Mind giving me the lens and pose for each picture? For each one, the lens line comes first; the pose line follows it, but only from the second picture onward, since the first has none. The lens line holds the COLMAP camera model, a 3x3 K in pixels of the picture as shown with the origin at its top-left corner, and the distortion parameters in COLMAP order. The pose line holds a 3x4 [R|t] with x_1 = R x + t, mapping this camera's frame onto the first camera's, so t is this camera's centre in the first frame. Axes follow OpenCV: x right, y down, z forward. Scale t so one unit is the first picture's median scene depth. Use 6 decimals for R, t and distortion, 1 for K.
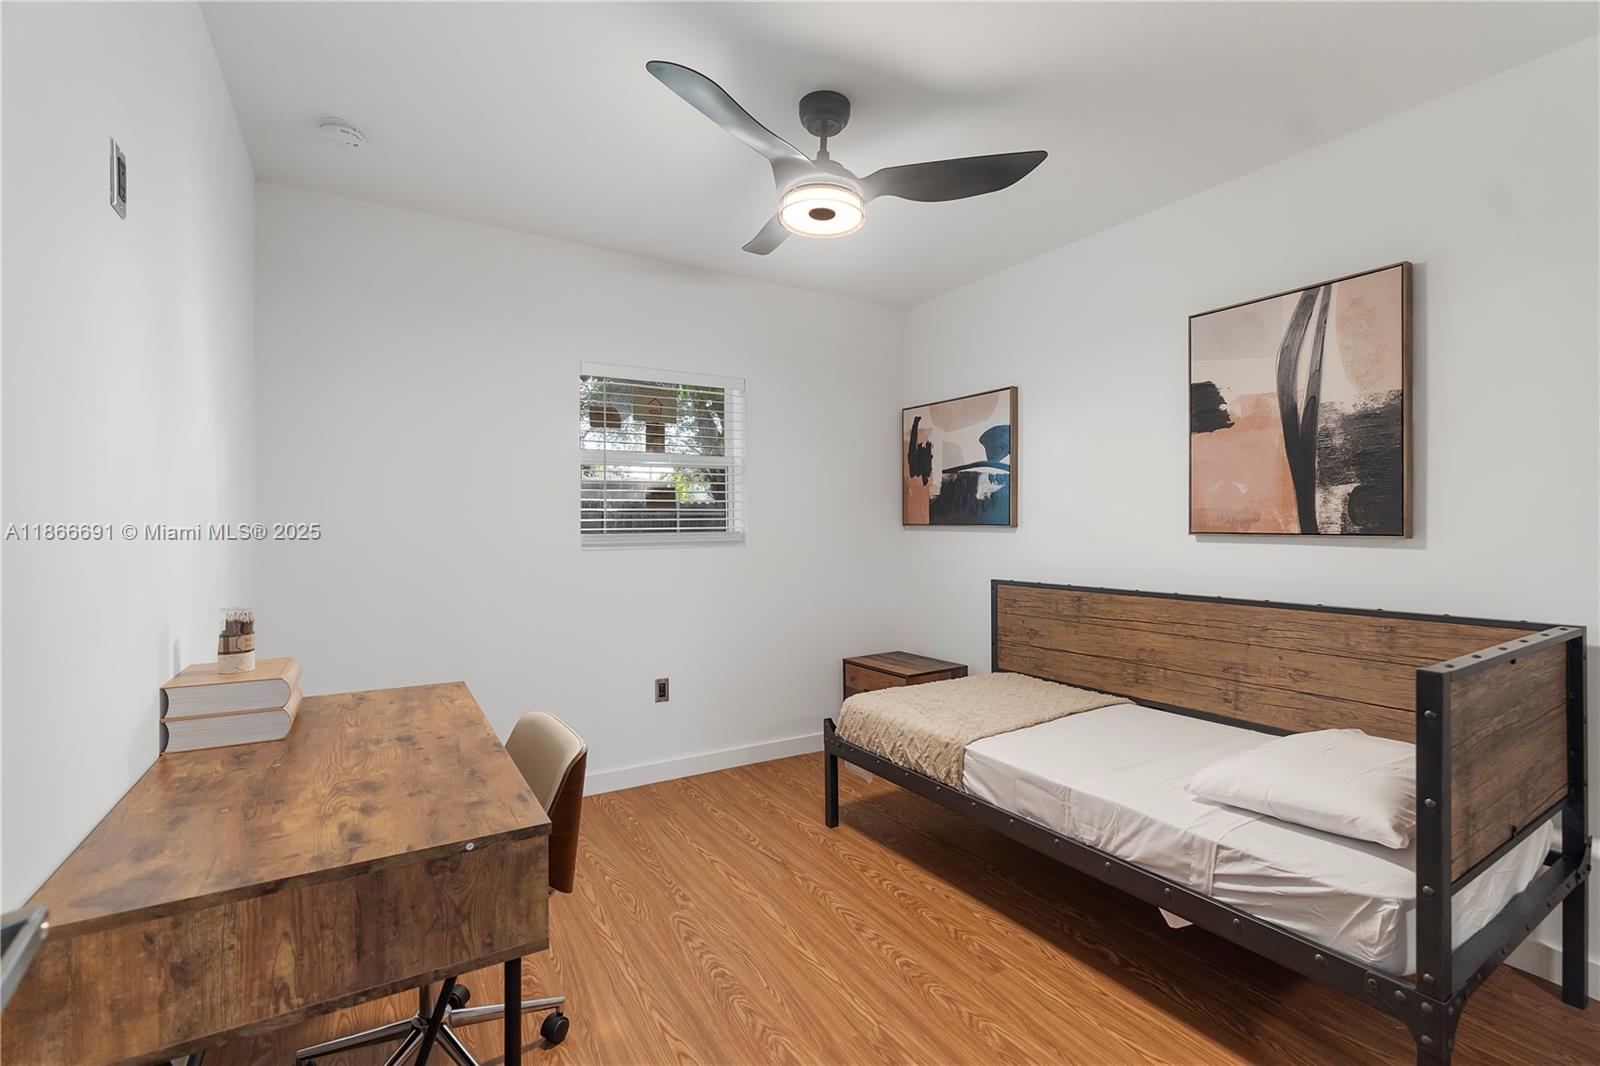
lens RADIAL K [[726.3, 0, 806.9], [0, 726.3, 525.8], [0, 0, 1]] dist [-0.010409, 0.002768]
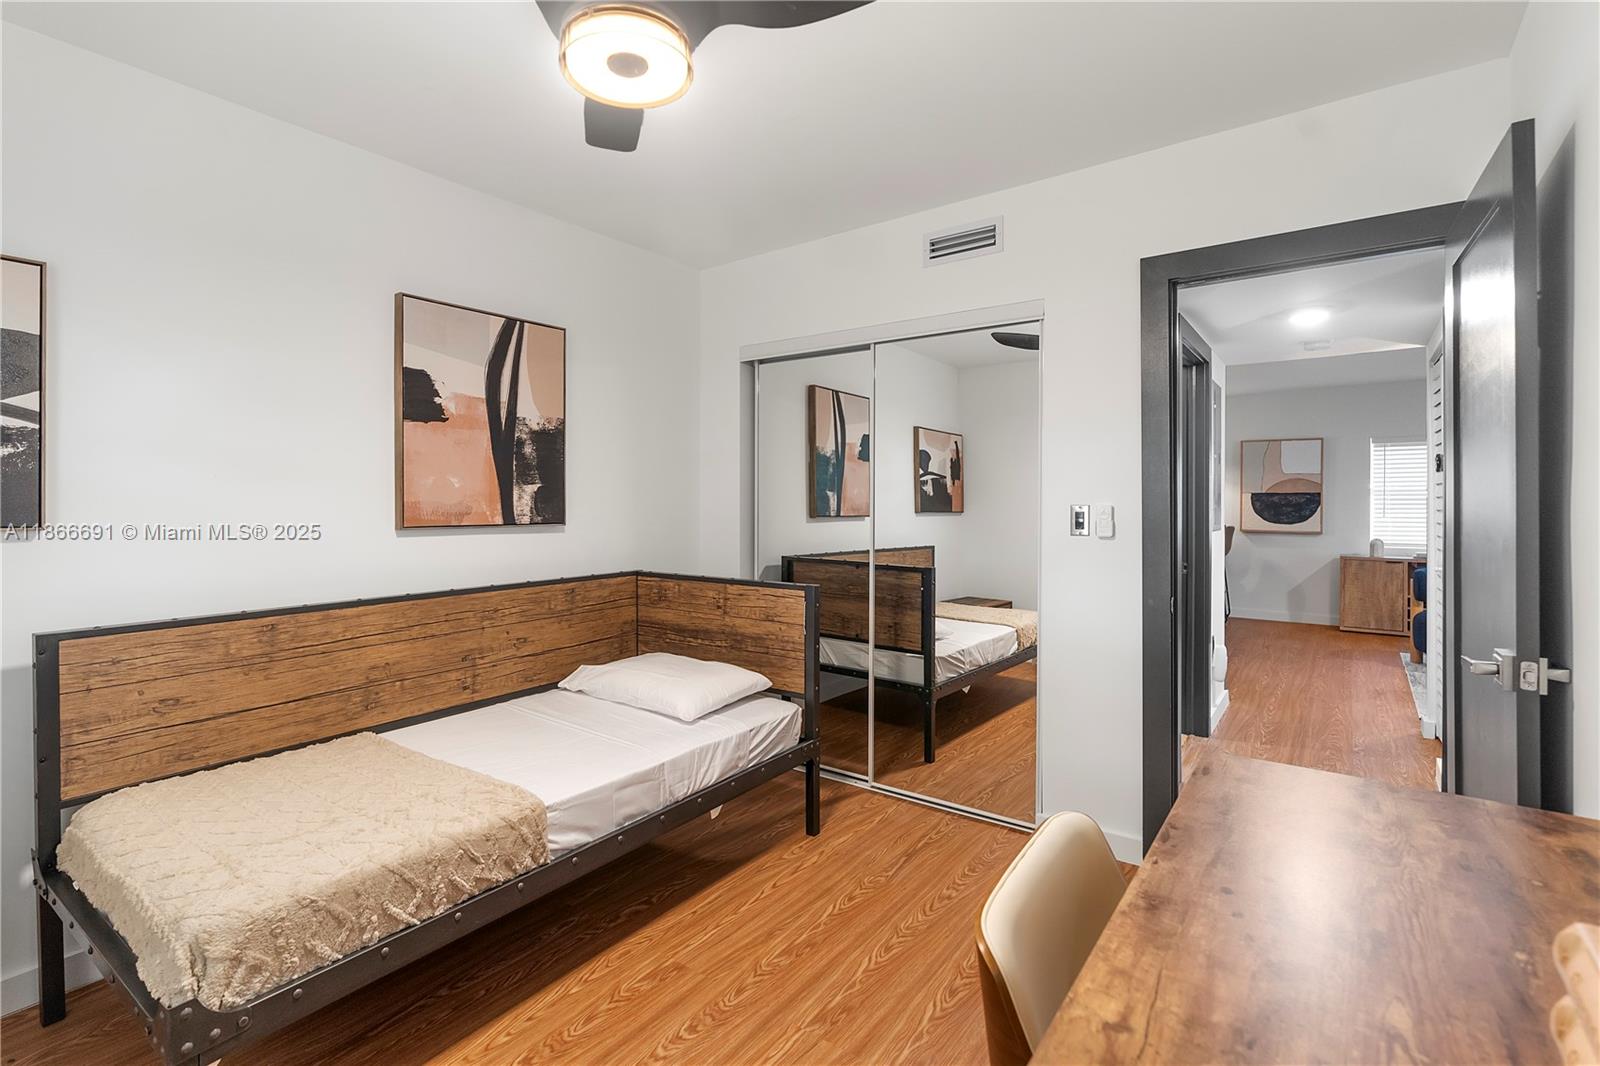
lens RADIAL K [[726.3, 0, 800.5], [0, 726.3, 517.4], [0, 0, 1]] dist [-0.010409, 0.002768]
pose [[-0.372580, 0.004559, 0.927989, -0.581961], [0.026956, 0.999619, 0.005912, 0.005572], [-0.927608, 0.027217, -0.372561, 0.986188]]
